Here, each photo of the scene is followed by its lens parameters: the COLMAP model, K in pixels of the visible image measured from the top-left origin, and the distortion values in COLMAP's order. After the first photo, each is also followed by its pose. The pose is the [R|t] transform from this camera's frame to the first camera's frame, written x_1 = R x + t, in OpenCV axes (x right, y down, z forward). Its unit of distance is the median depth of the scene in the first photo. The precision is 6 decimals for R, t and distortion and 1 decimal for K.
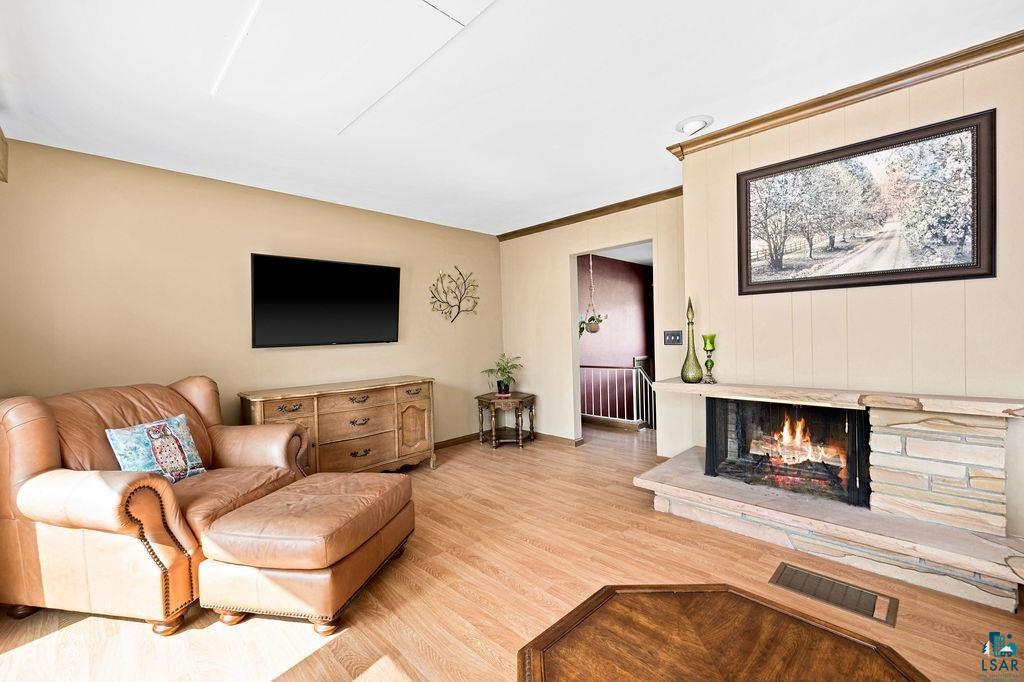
lens RADIAL K [[414.5, 0, 514.1], [0, 414.5, 342.3], [0, 0, 1]] dist [-0.007740, 0.001056]
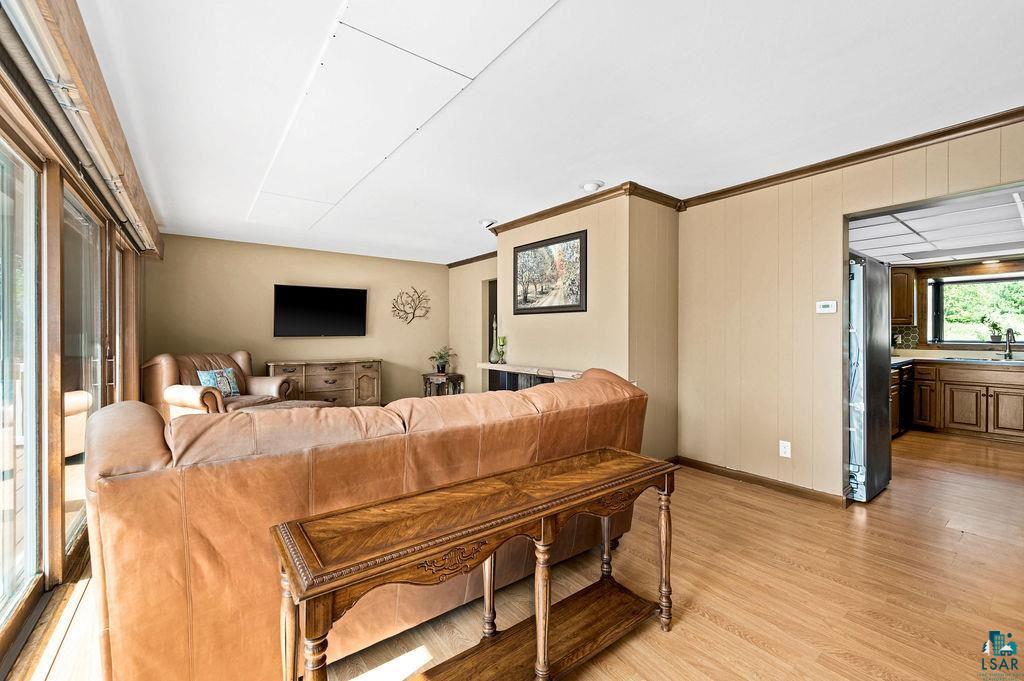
lens RADIAL K [[418.7, 0, 517.5], [0, 418.7, 335.2], [0, 0, 1]] dist [0.001550, 0.000347]
pose [[0.989393, 0.029054, -0.142330, 0.853553], [-0.030882, 0.999466, -0.010650, -0.007869], [0.141945, 0.014932, 0.989762, -0.822916]]
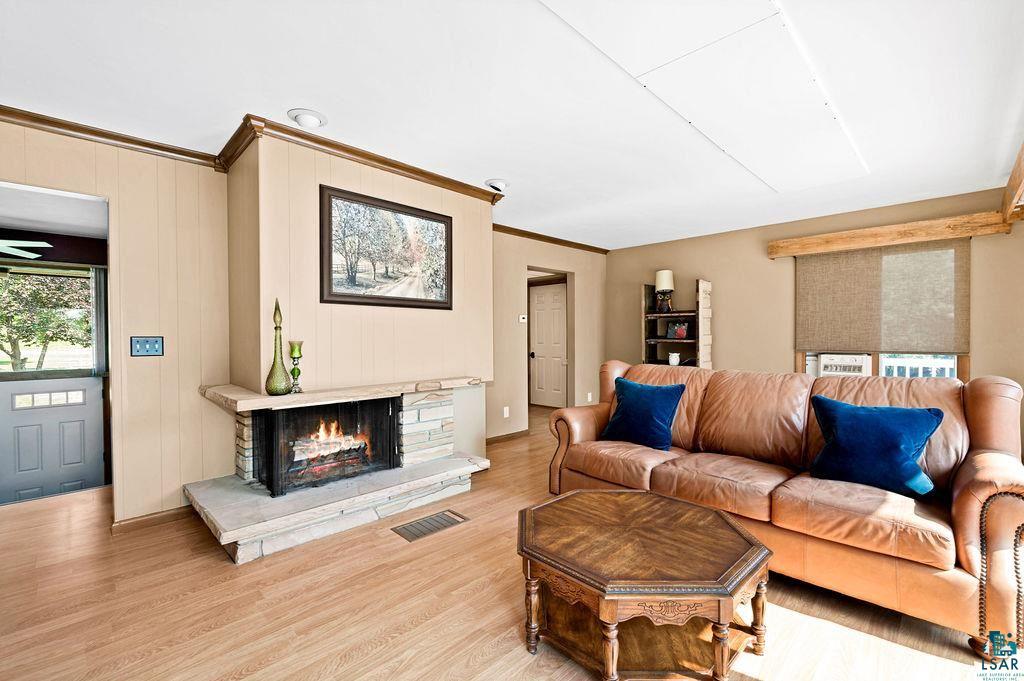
lens RADIAL K [[435.6, 0, 514.8], [0, 435.6, 340.4], [0, 0, 1]] dist [-0.000787, -0.001249]
pose [[0.015983, 0.012657, 0.999792, -0.548059], [0.019669, 0.999722, -0.012971, 0.003035], [-0.999679, 0.019872, 0.015730, 0.525152]]
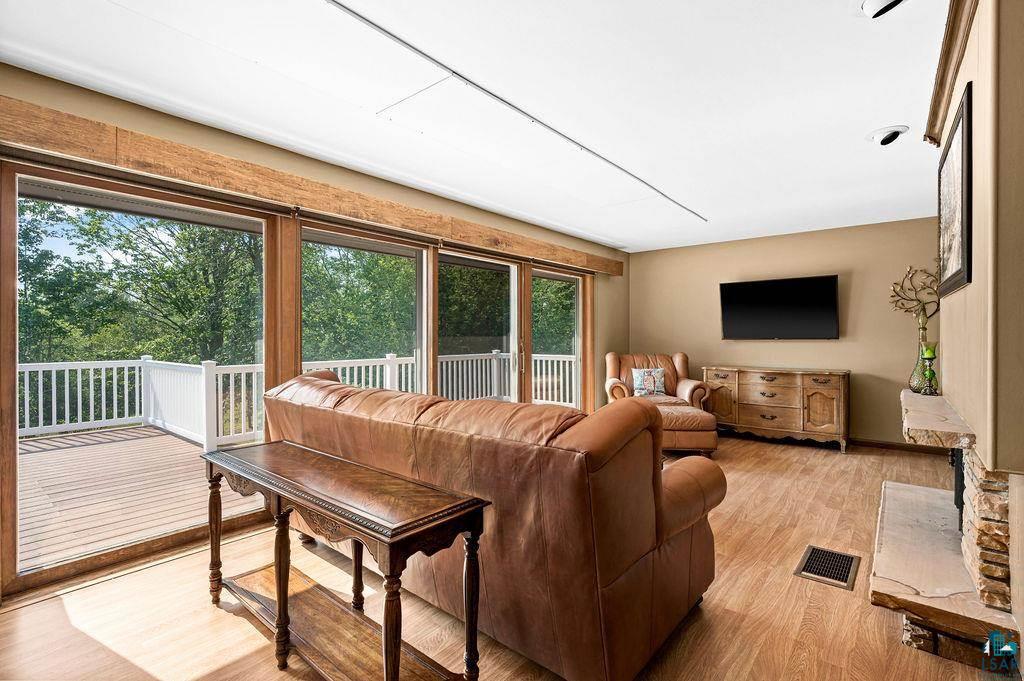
lens RADIAL K [[472.6, 0, 511.0], [0, 472.6, 336.9], [0, 0, 1]] dist [0.002690, 0.000864]
pose [[0.079101, 0.033305, -0.996310, 1.545793], [-0.021410, 0.999268, 0.031704, -0.048591], [0.996637, 0.018823, 0.079756, -0.008243]]
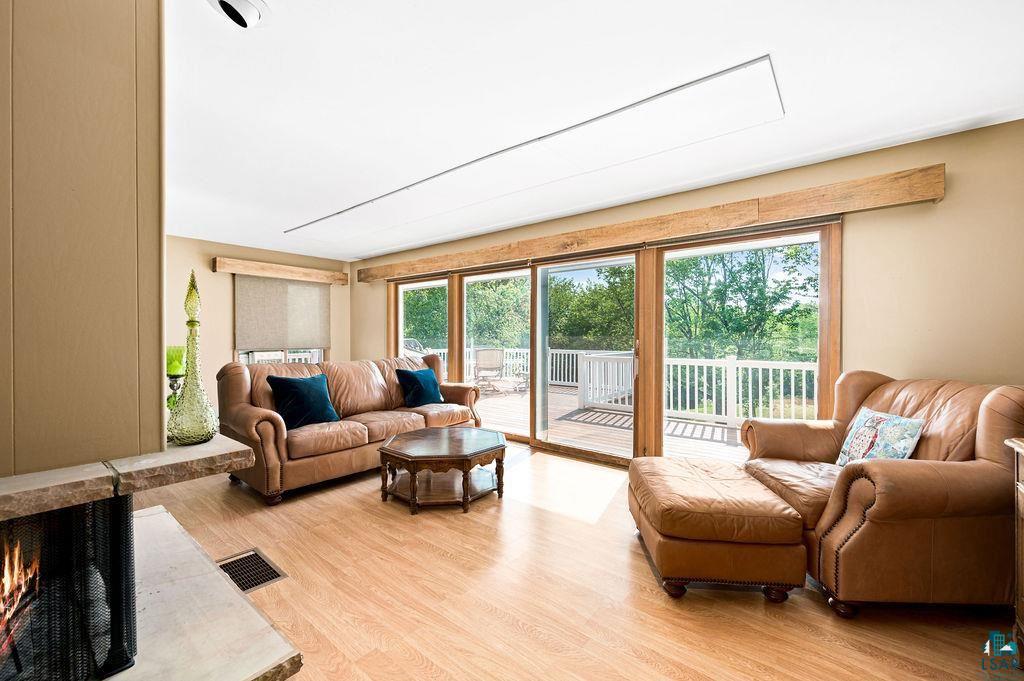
lens RADIAL K [[418.7, 0, 503.2], [0, 418.7, 346.8], [0, 0, 1]] dist [0.001550, 0.000347]
pose [[-0.996972, 0.021296, -0.074792, 0.110294], [0.018788, 0.999242, 0.034081, -0.021515], [0.075461, 0.032572, -0.996617, 1.671159]]
